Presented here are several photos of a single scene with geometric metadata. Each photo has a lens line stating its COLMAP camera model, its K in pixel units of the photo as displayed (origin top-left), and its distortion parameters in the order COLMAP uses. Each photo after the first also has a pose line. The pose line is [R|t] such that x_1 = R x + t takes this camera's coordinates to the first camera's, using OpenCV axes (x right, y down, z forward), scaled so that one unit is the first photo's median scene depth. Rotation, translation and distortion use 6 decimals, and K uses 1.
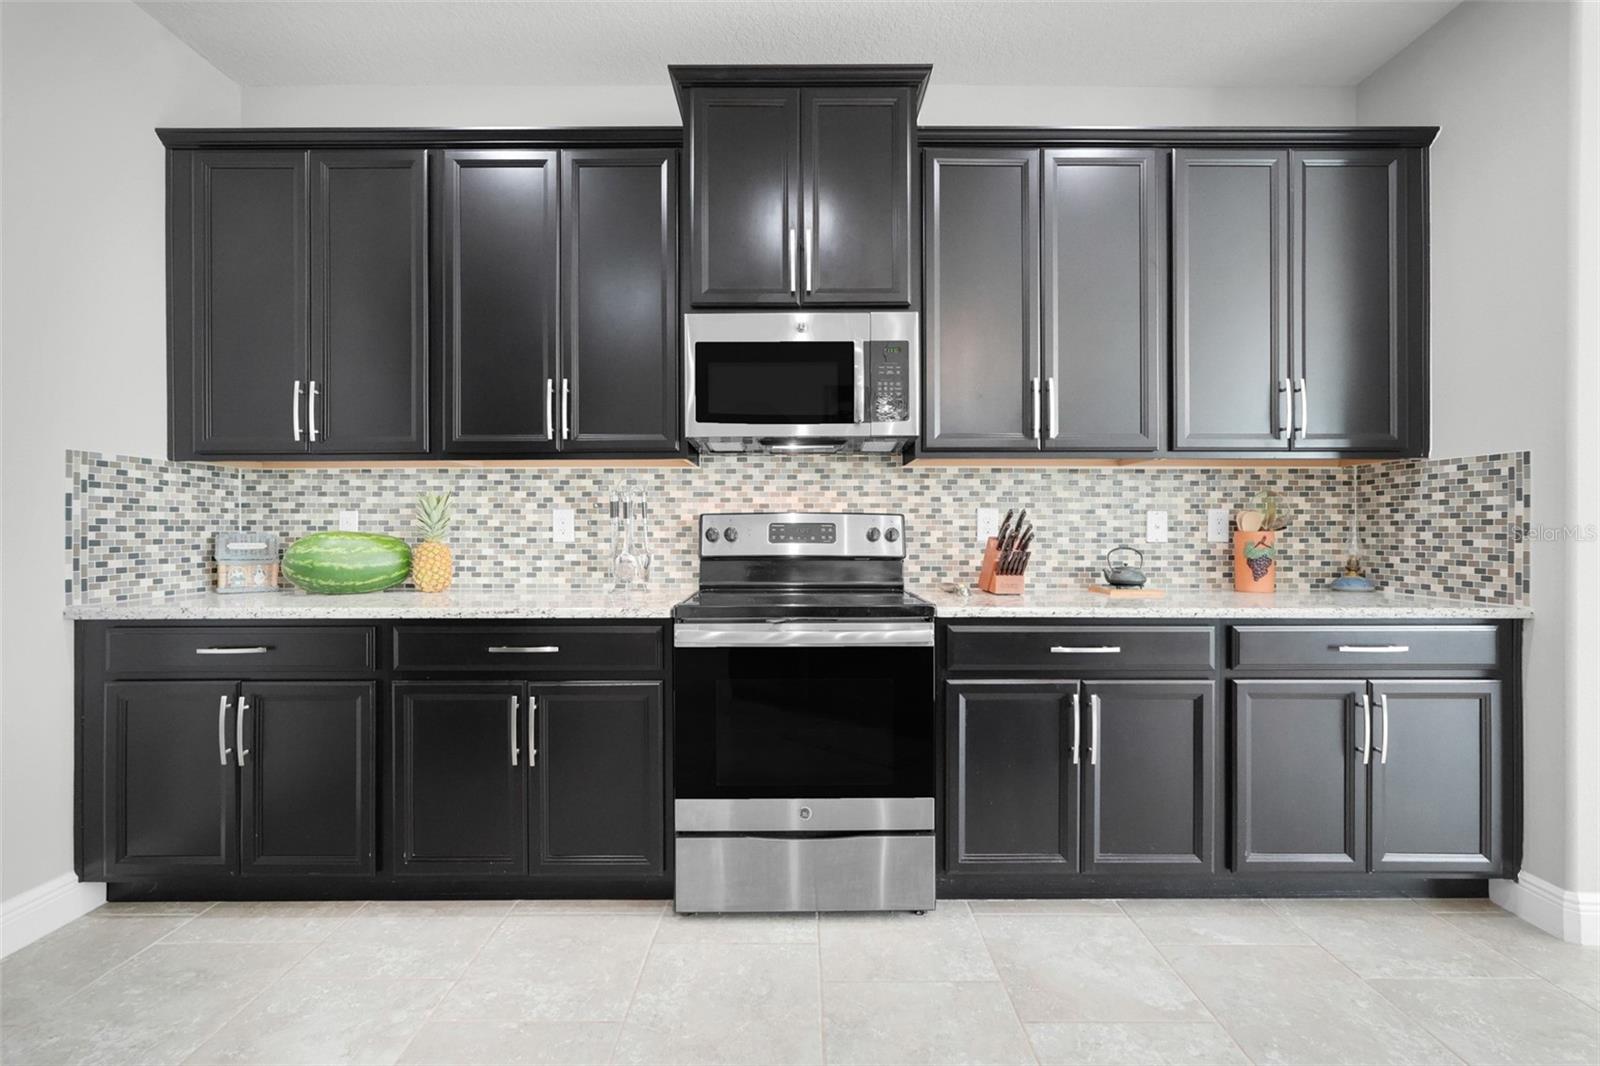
lens RADIAL K [[710.4, 0, 807.0], [0, 710.4, 530.9], [0, 0, 1]] dist [-0.012688, 0.000385]
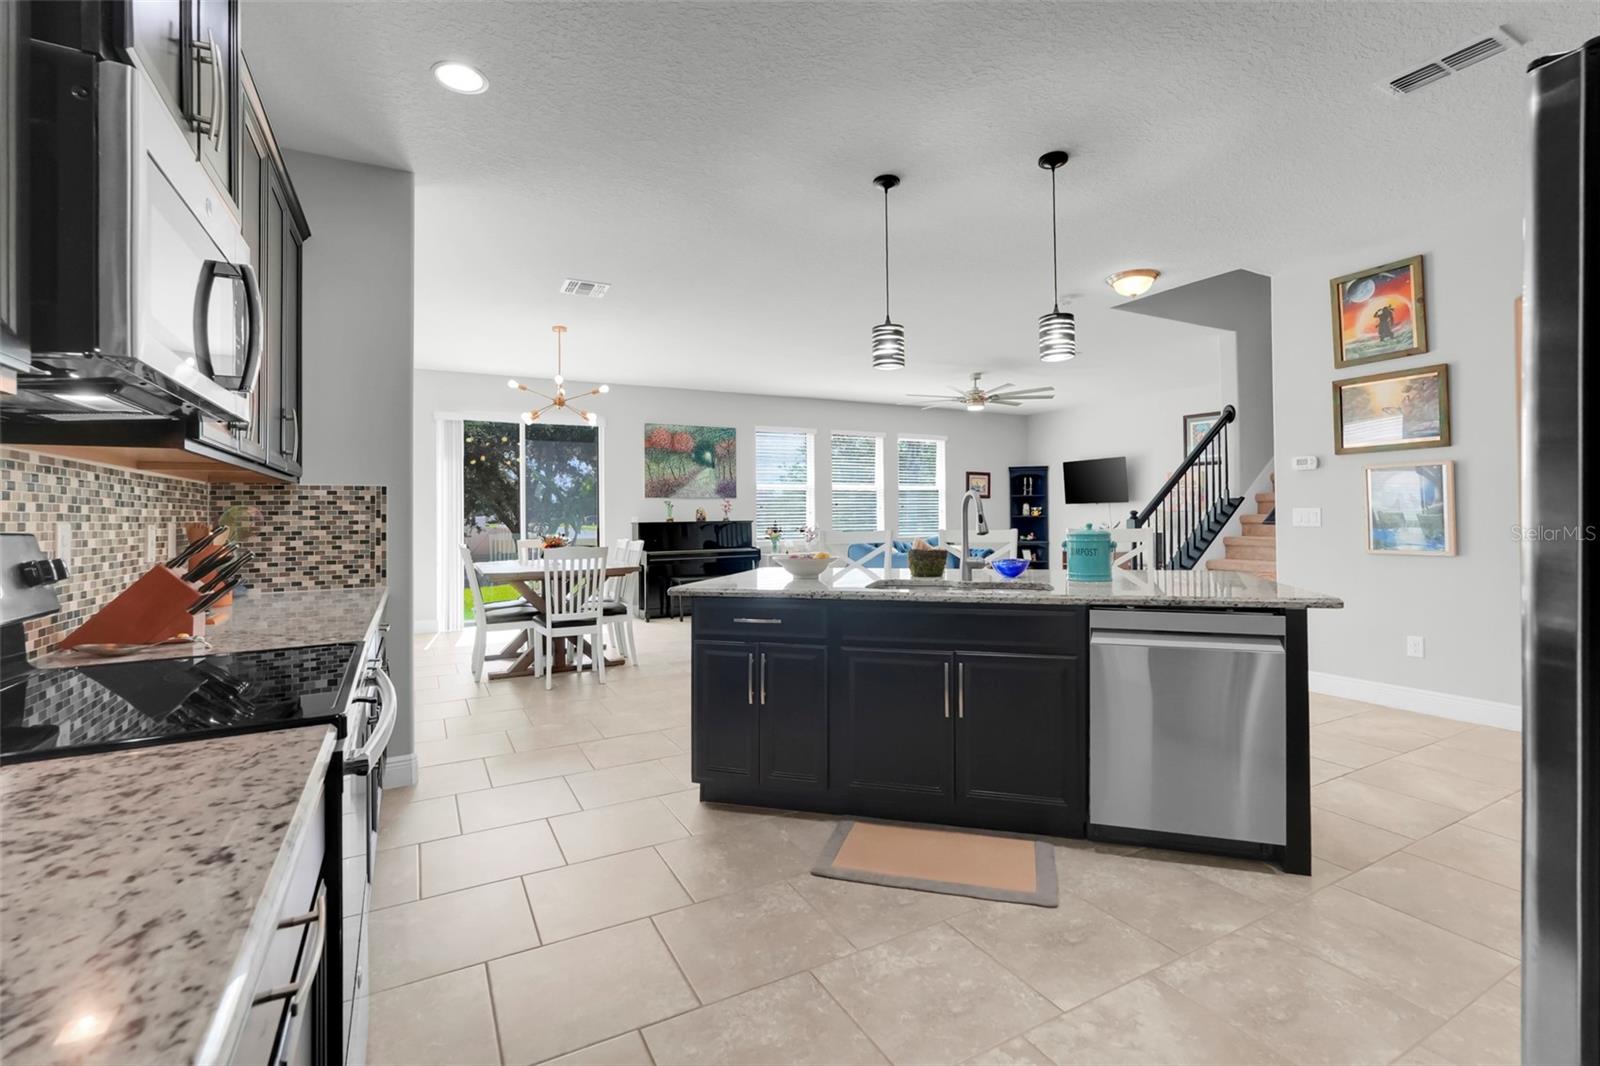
lens RADIAL K [[710.4, 0, 807.0], [0, 710.4, 530.9], [0, 0, 1]] dist [-0.012688, 0.000385]
pose [[-0.458351, -0.012814, 0.888679, -0.696080], [0.015489, 0.999629, 0.022402, -0.031286], [-0.888637, 0.024032, -0.457982, 0.780972]]
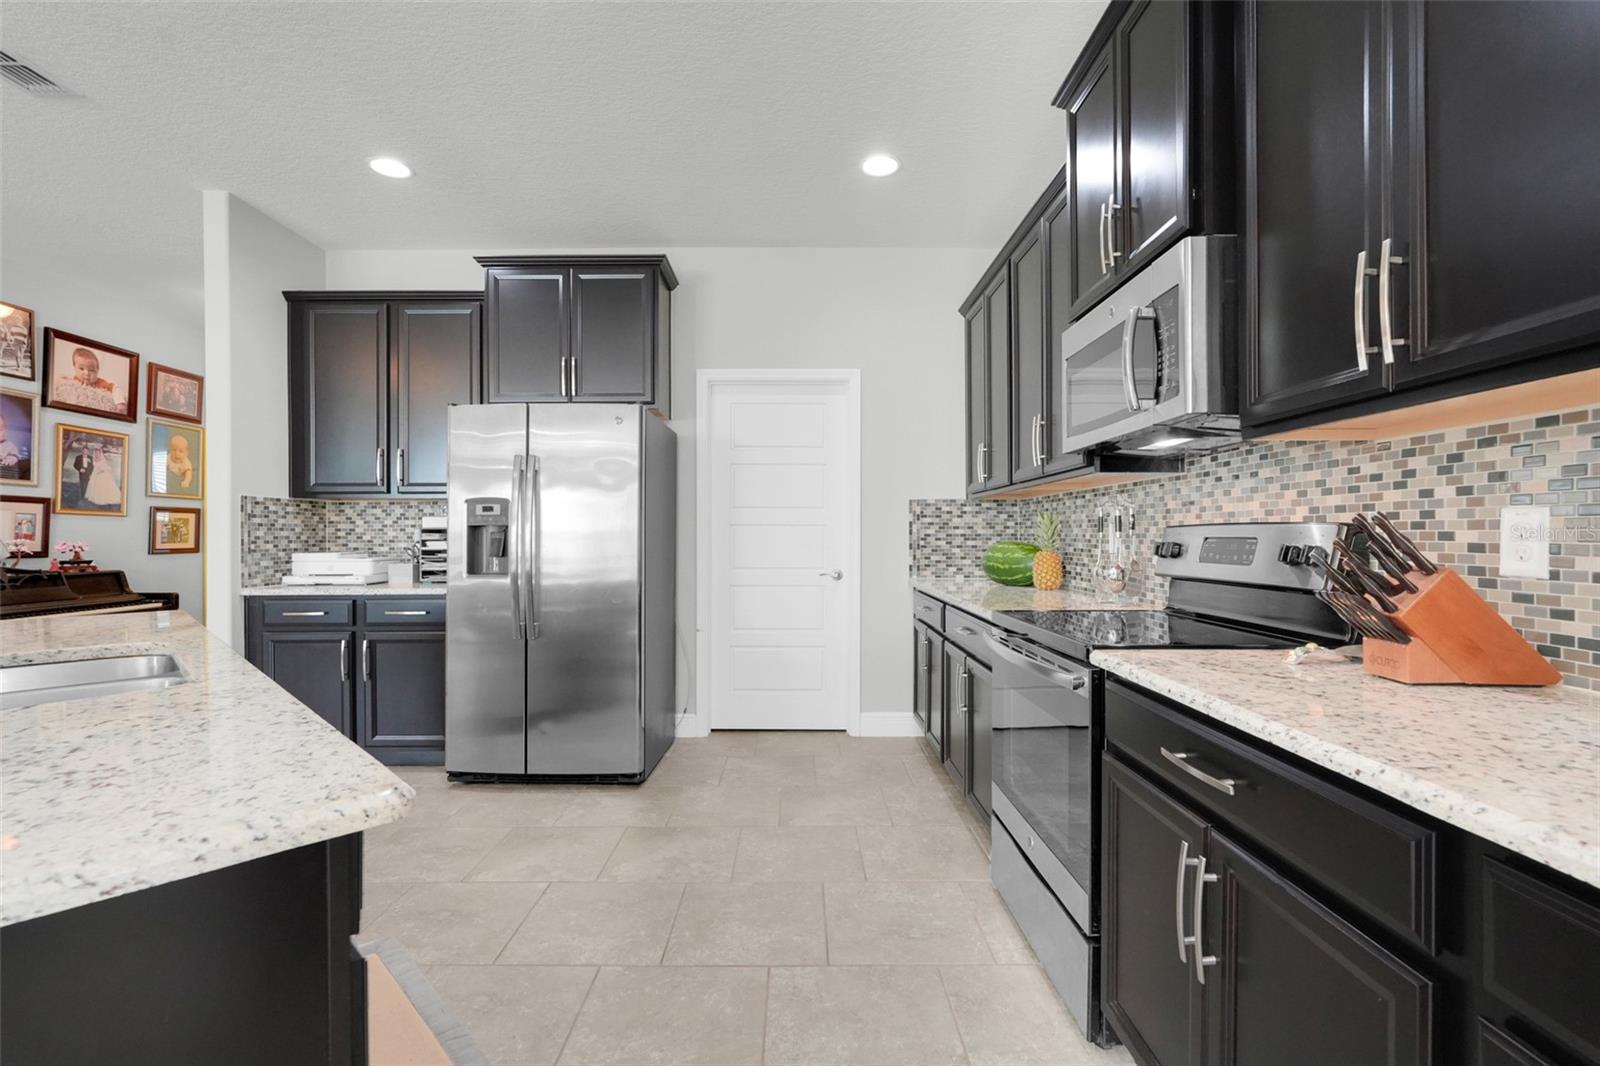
lens RADIAL K [[710.4, 0, 807.0], [0, 710.4, 530.9], [0, 0, 1]] dist [-0.012688, 0.000385]
pose [[-0.004566, -0.004315, -0.999980, 0.809954], [-0.001263, 0.999990, -0.004310, -0.014735], [0.999989, 0.001244, -0.004571, 0.599000]]
